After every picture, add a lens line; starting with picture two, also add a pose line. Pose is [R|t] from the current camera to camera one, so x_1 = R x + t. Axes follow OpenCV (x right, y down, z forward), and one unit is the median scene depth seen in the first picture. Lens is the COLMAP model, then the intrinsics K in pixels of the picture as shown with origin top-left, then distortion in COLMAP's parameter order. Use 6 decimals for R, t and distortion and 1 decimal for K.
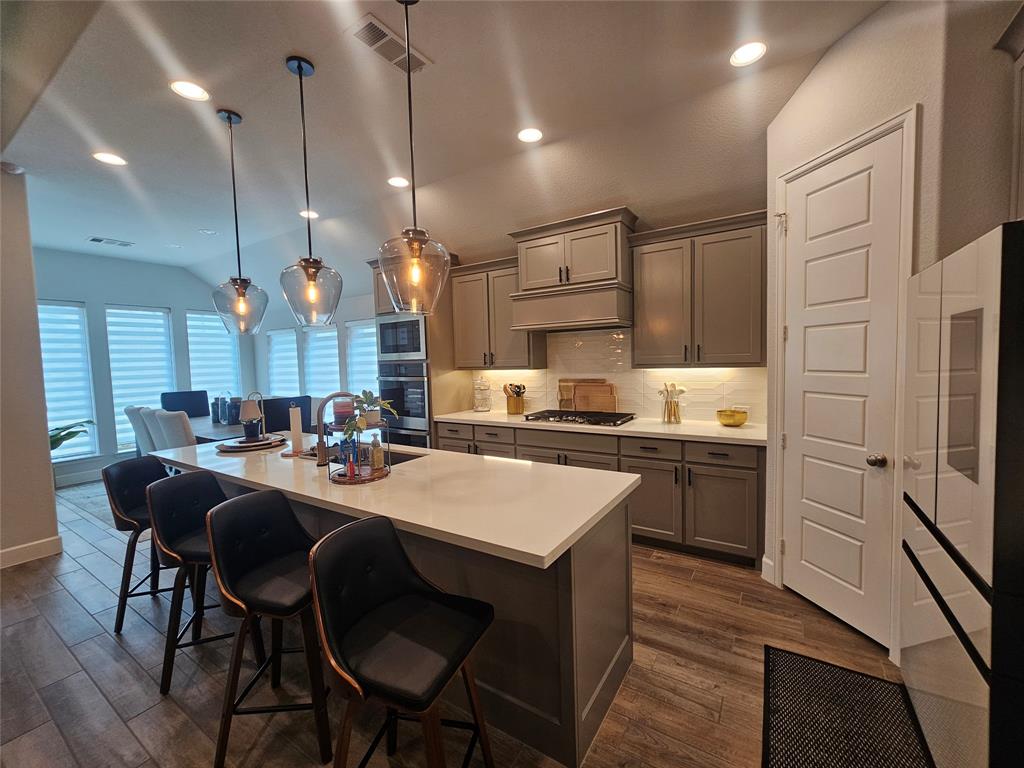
lens RADIAL K [[420.4, 0, 516.4], [0, 420.4, 382.9], [0, 0, 1]] dist [-0.001623, 0.001174]
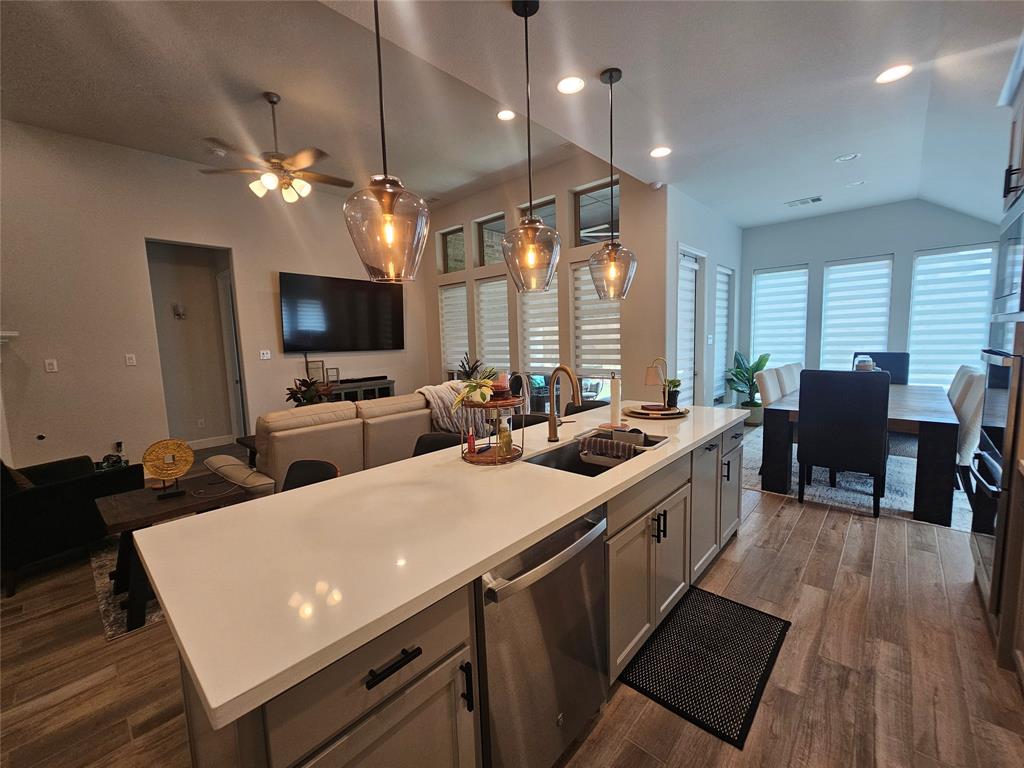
lens RADIAL K [[420.4, 0, 517.7], [0, 420.4, 384.1], [0, 0, 1]] dist [-0.001623, 0.001174]
pose [[-0.162655, 0.140056, -0.976692, 0.282572], [-0.020685, 0.989173, 0.145291, -0.040902], [0.986466, 0.043835, -0.157997, 0.665893]]
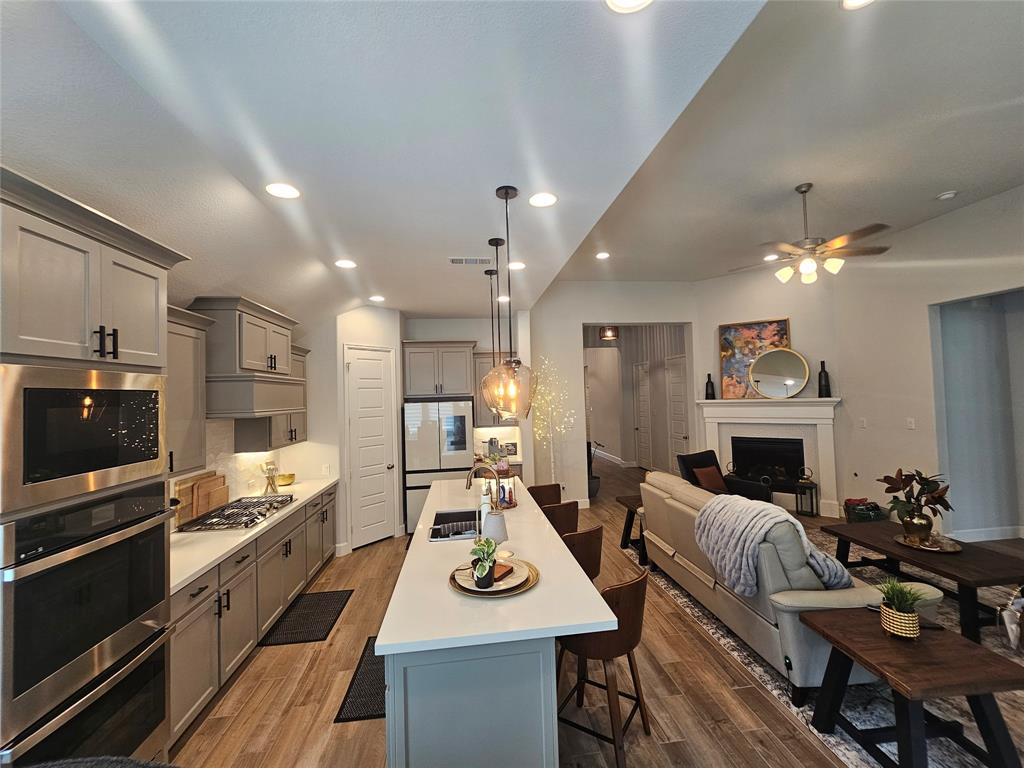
lens RADIAL K [[420.4, 0, 516.9], [0, 420.4, 382.2], [0, 0, 1]] dist [-0.001623, 0.001174]
pose [[-0.646857, 0.074969, 0.758918, -0.945551], [0.091171, 0.995621, -0.020642, -0.125413], [-0.757142, 0.055839, -0.650859, 1.114243]]
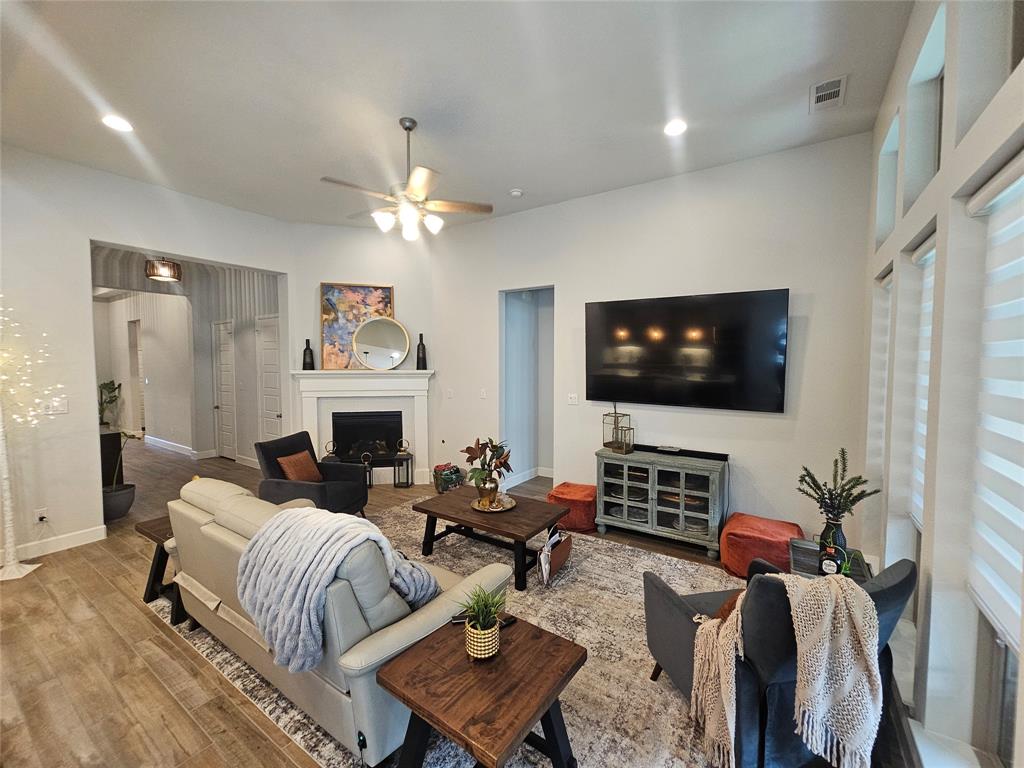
lens RADIAL K [[420.4, 0, 519.8], [0, 420.4, 382.7], [0, 0, 1]] dist [-0.001623, 0.001174]
pose [[-0.999501, 0.030076, 0.009686, -0.883091], [0.030916, 0.994188, 0.103128, -0.100617], [-0.006528, 0.103376, -0.994621, 0.826641]]
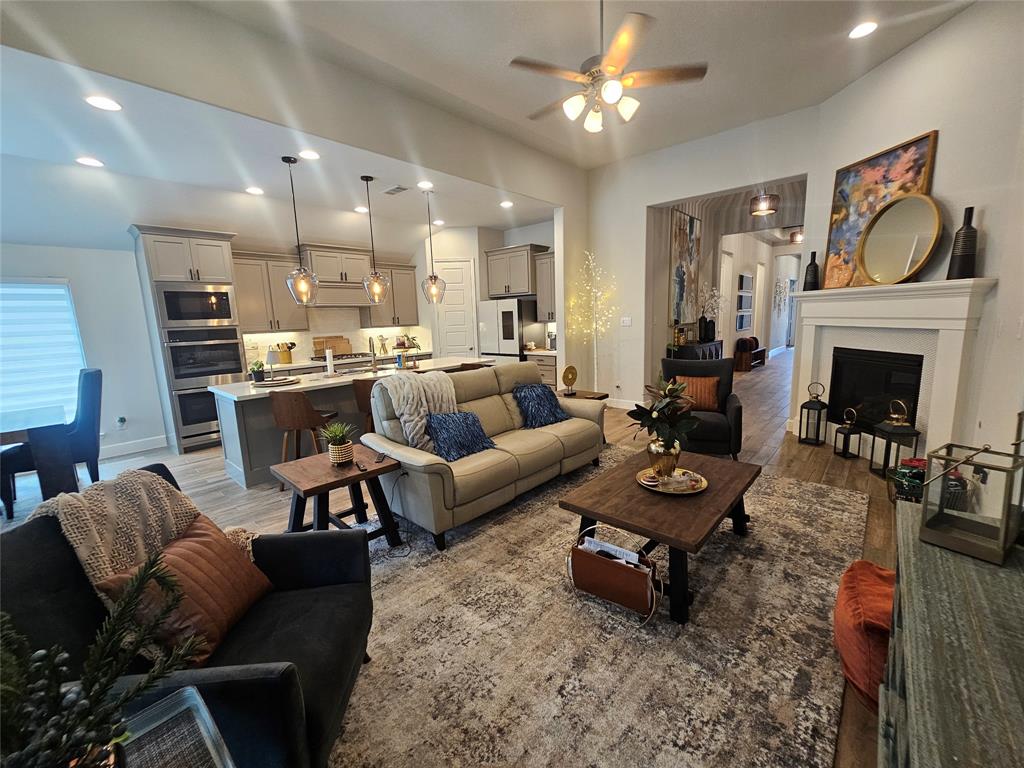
lens RADIAL K [[420.4, 0, 519.8], [0, 420.4, 383.8], [0, 0, 1]] dist [-0.001623, 0.001174]
pose [[0.158139, -0.135042, 0.978139, -1.469173], [0.079741, 0.989115, 0.123665, 0.032658], [-0.984192, 0.058442, 0.167186, -0.018105]]
